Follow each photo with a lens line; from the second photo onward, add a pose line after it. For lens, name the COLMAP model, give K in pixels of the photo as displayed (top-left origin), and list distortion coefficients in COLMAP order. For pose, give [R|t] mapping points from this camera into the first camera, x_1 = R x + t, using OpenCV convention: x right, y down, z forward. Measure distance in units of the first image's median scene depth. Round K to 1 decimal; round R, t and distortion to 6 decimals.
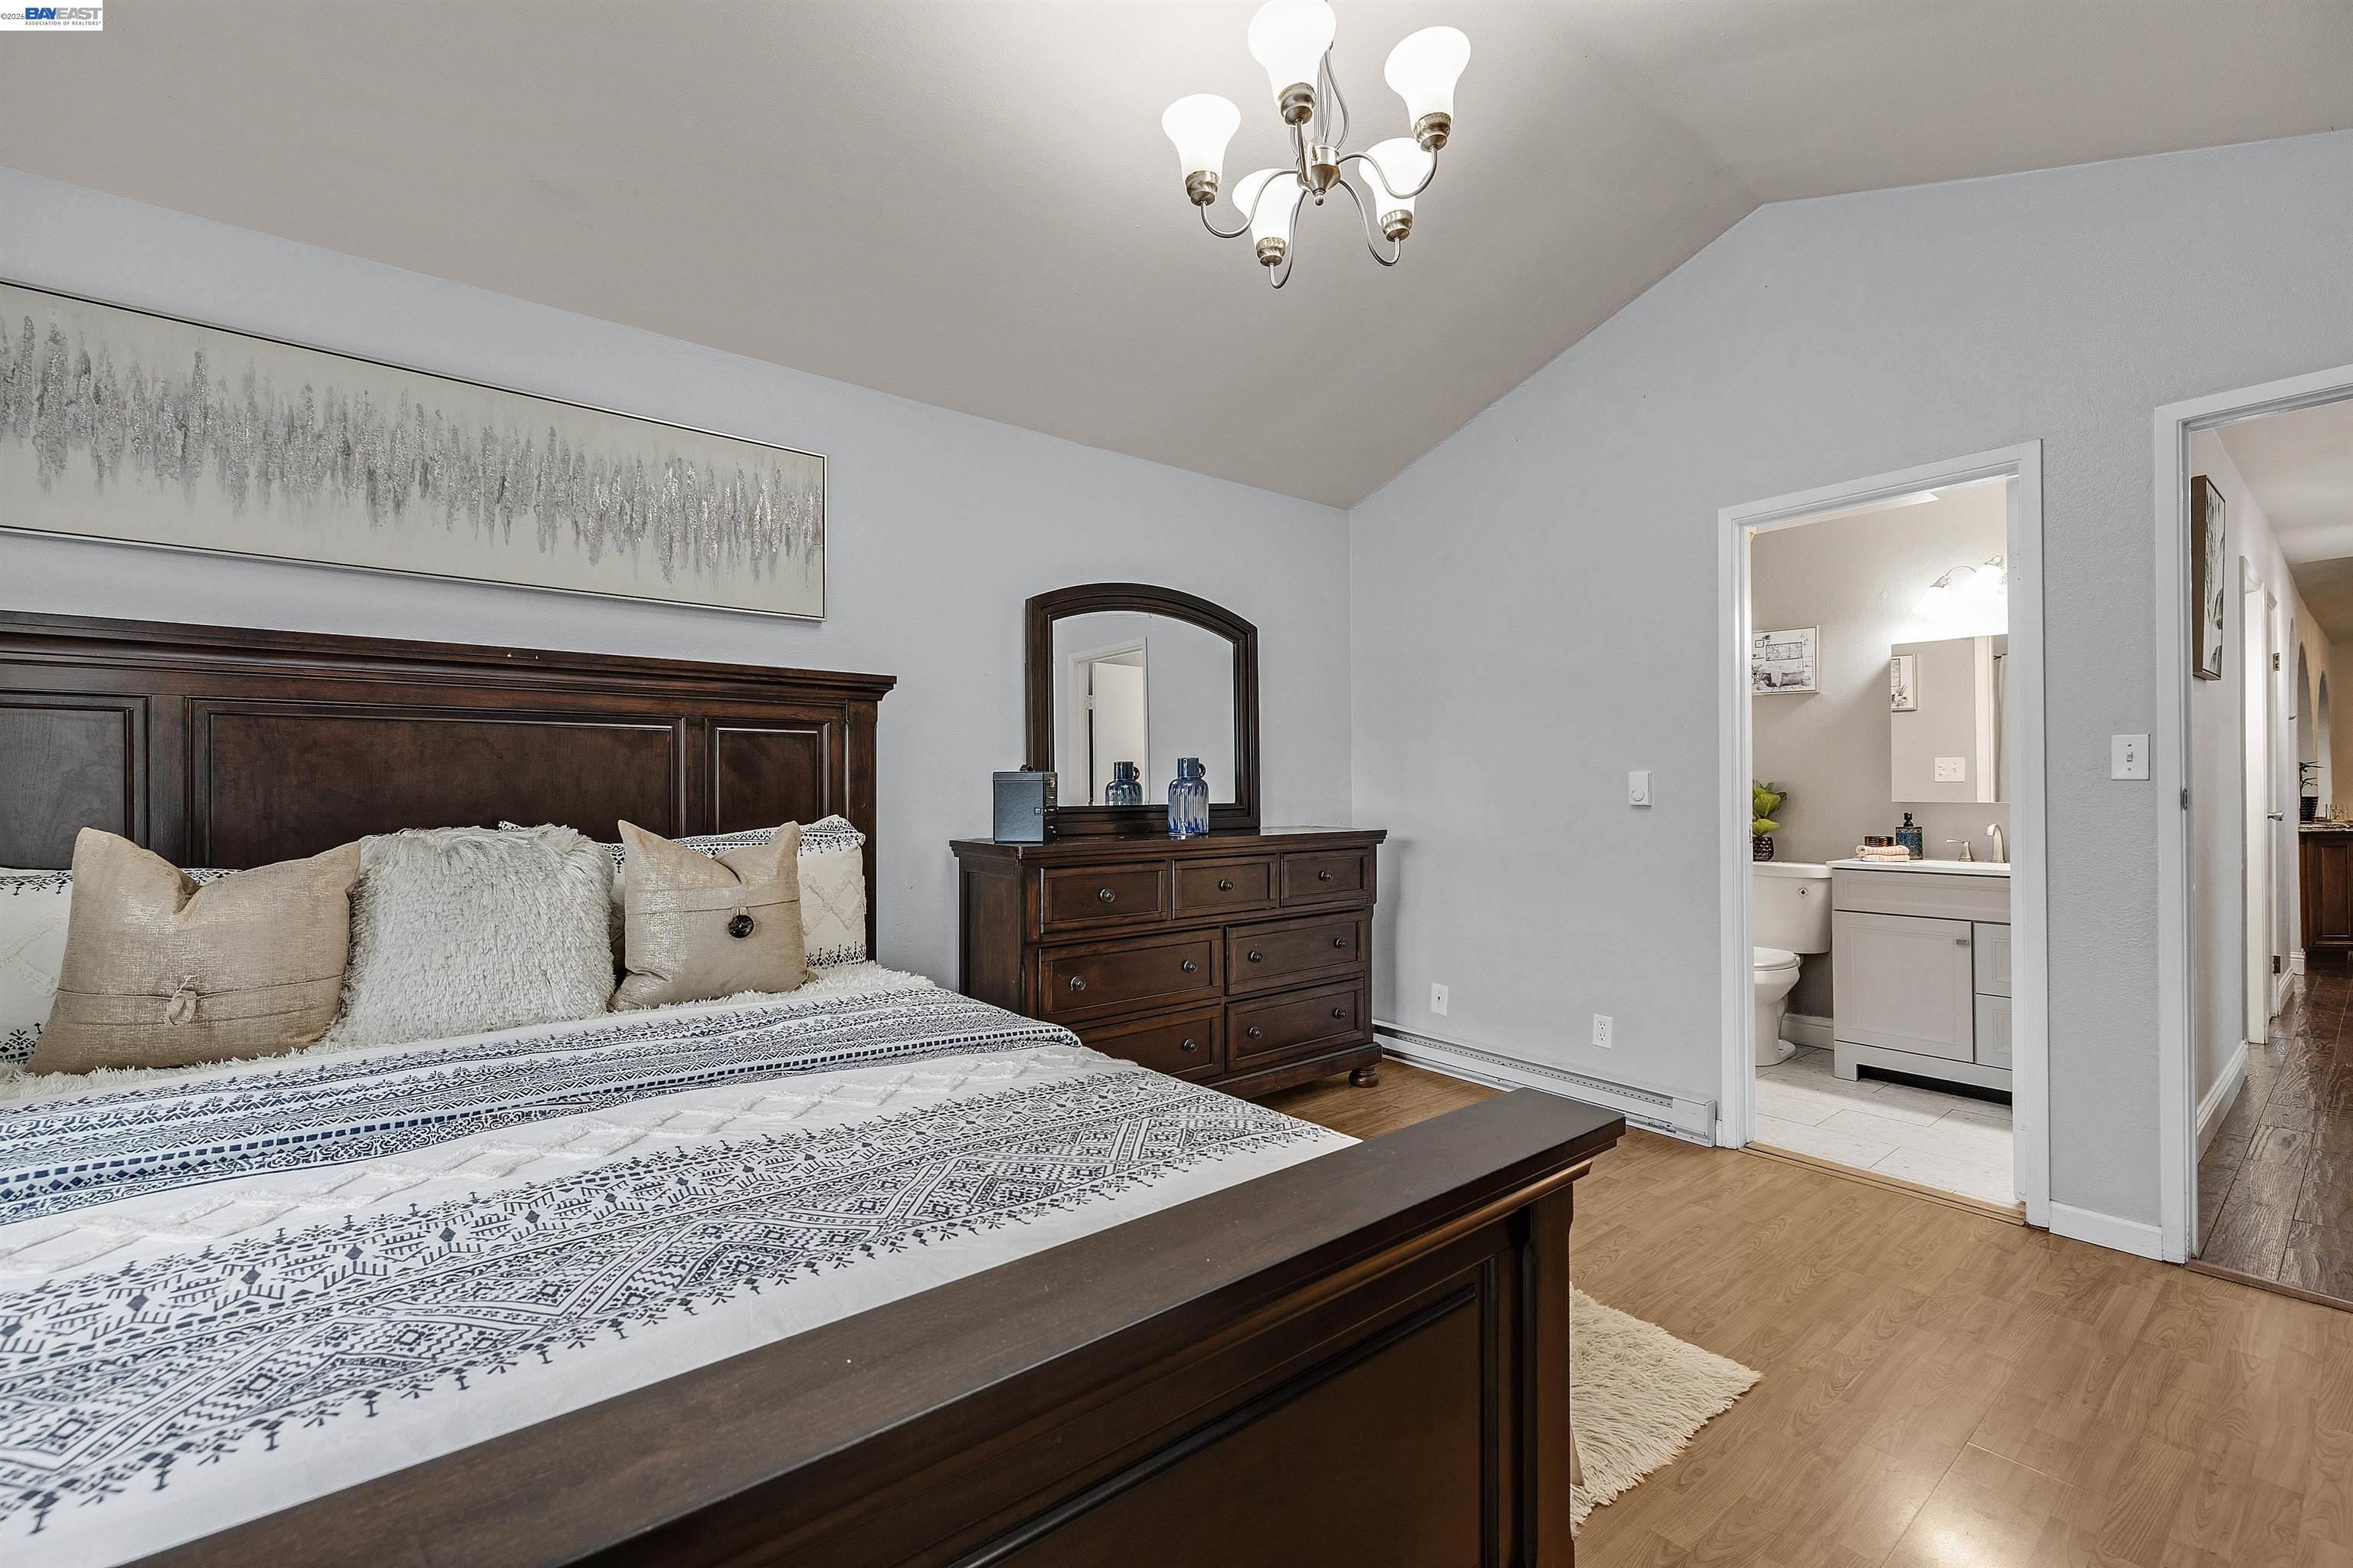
lens RADIAL K [[985.0, 0, 1173.5], [0, 985.0, 789.6], [0, 0, 1]] dist [0.000433, -0.000131]
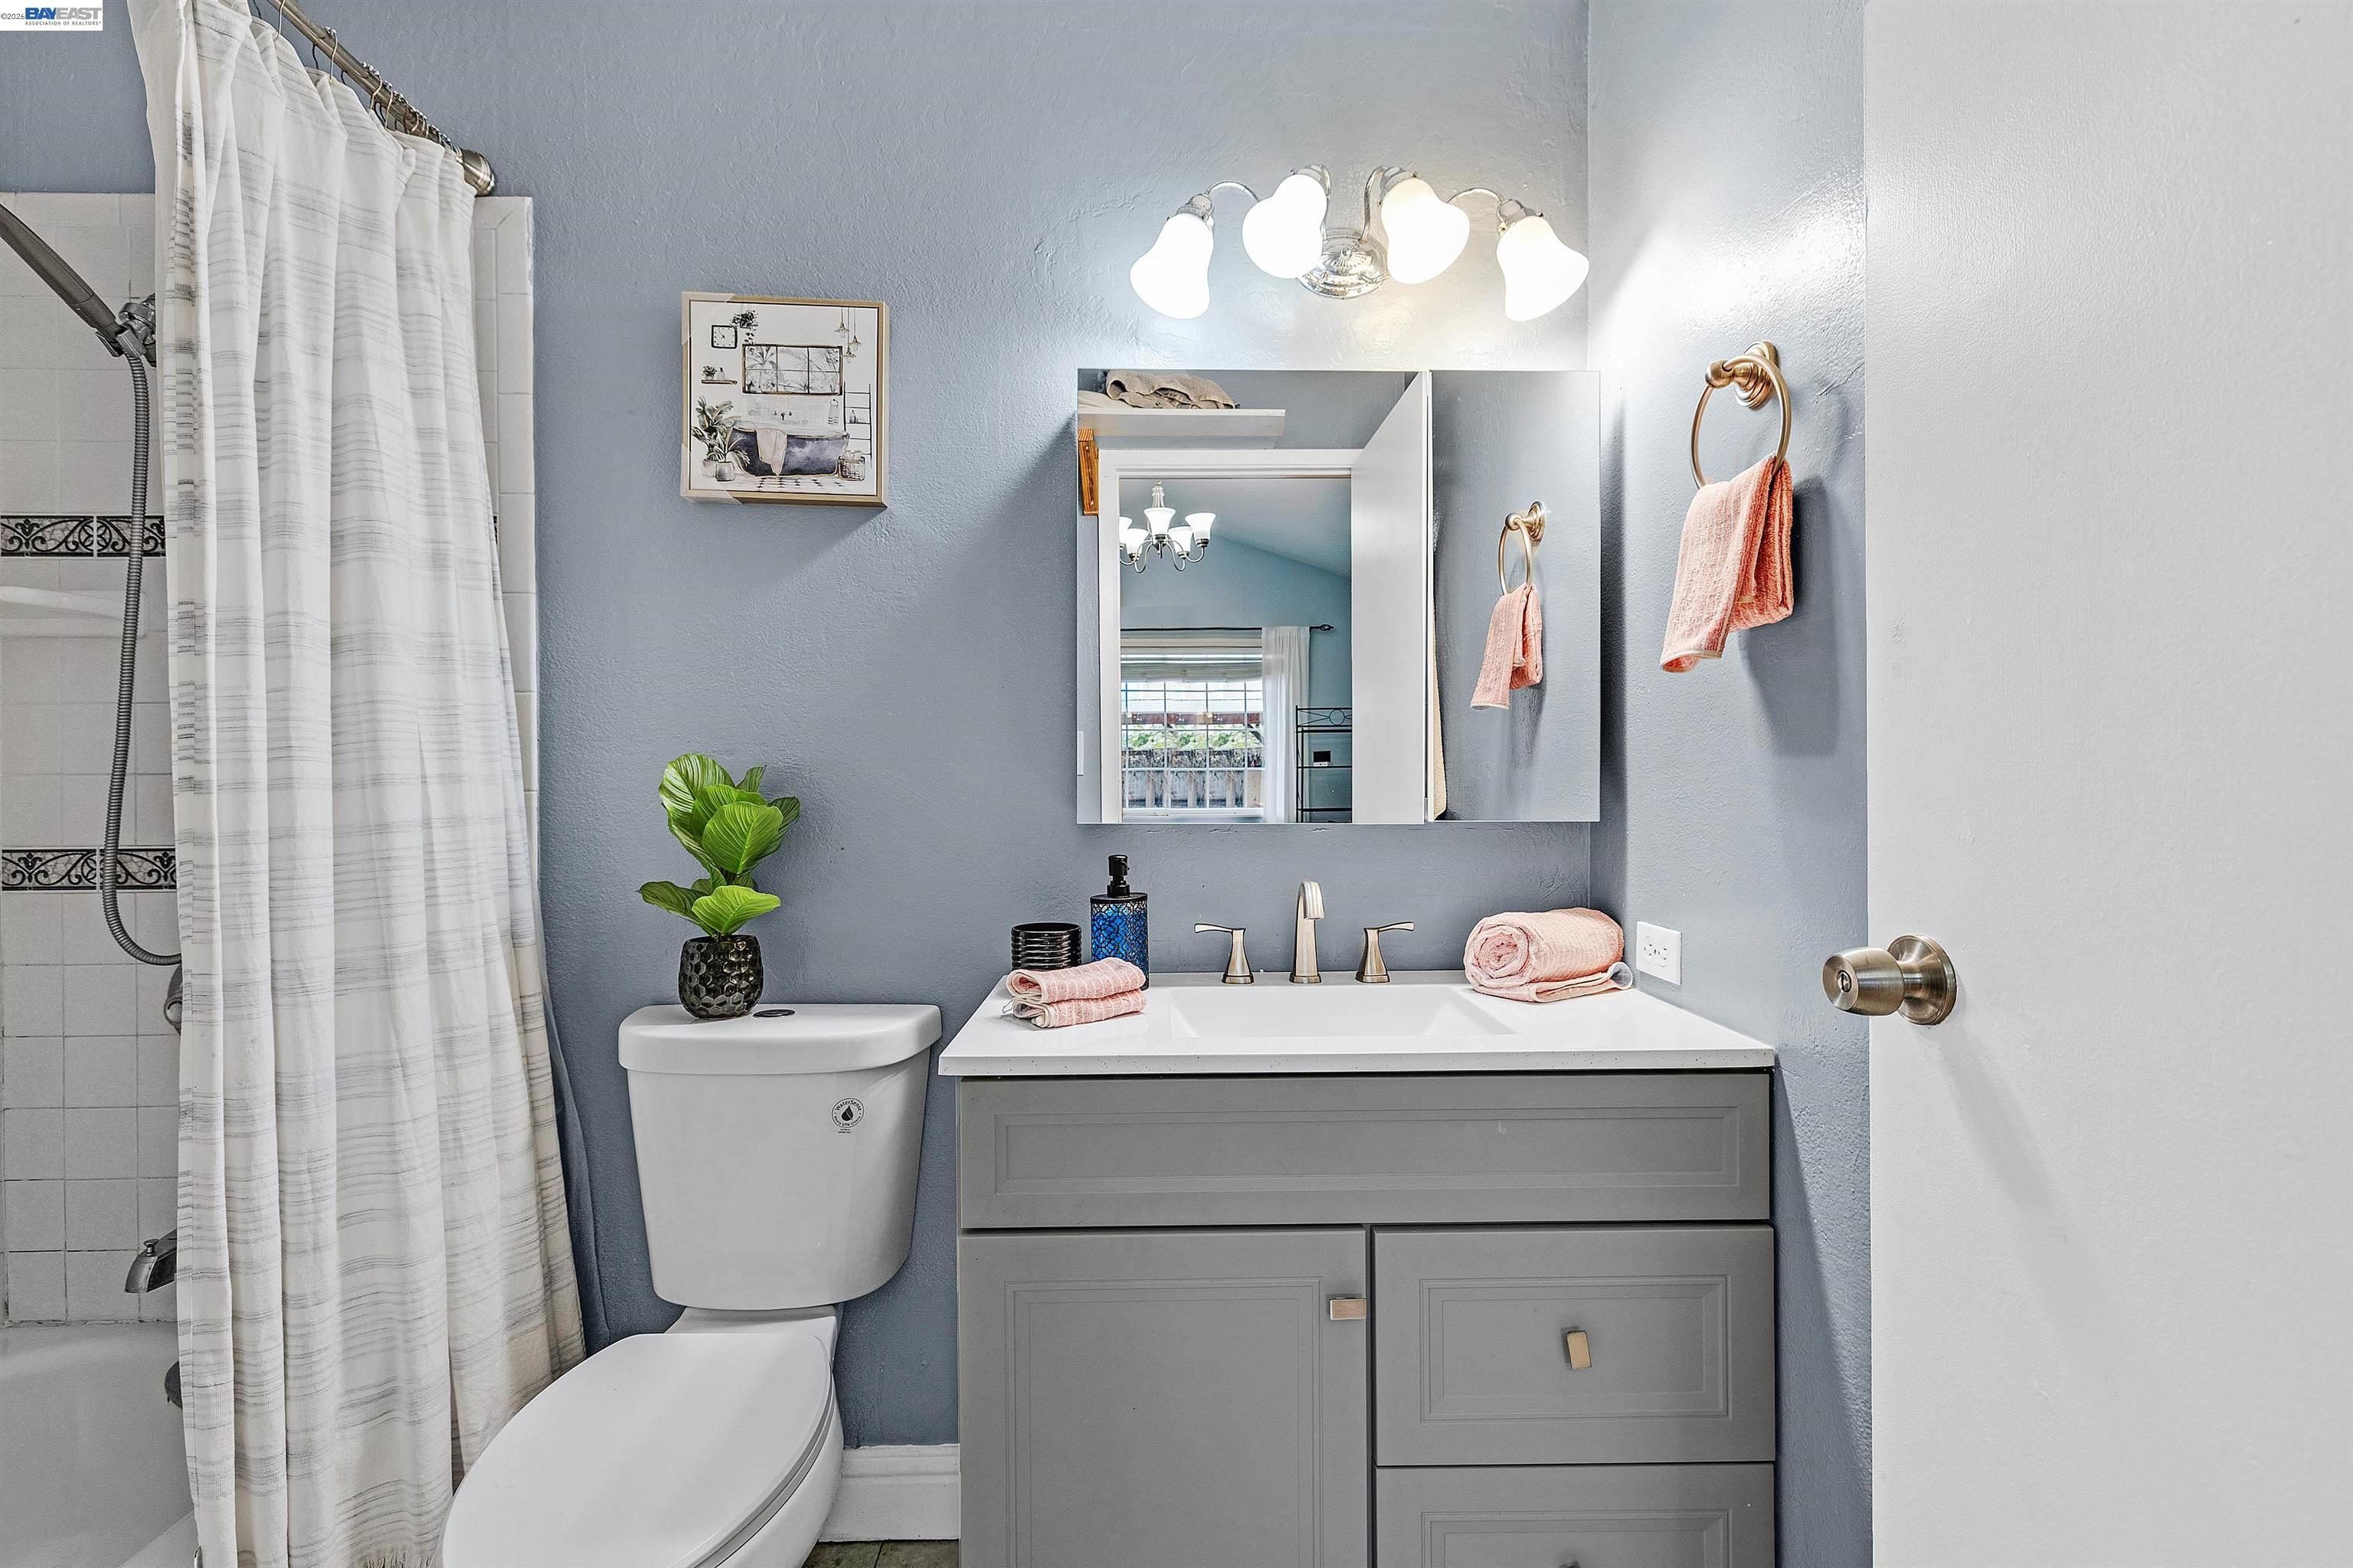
lens RADIAL K [[985.0, 0, 1173.5], [0, 985.0, 789.6], [0, 0, 1]] dist [0.000433, -0.000131]
pose [[0.596408, 0.000556, 0.802681, 0.439372], [-0.000057, 1.000000, -0.000650, 0.000610], [-0.802681, 0.000342, 0.596408, 0.714482]]
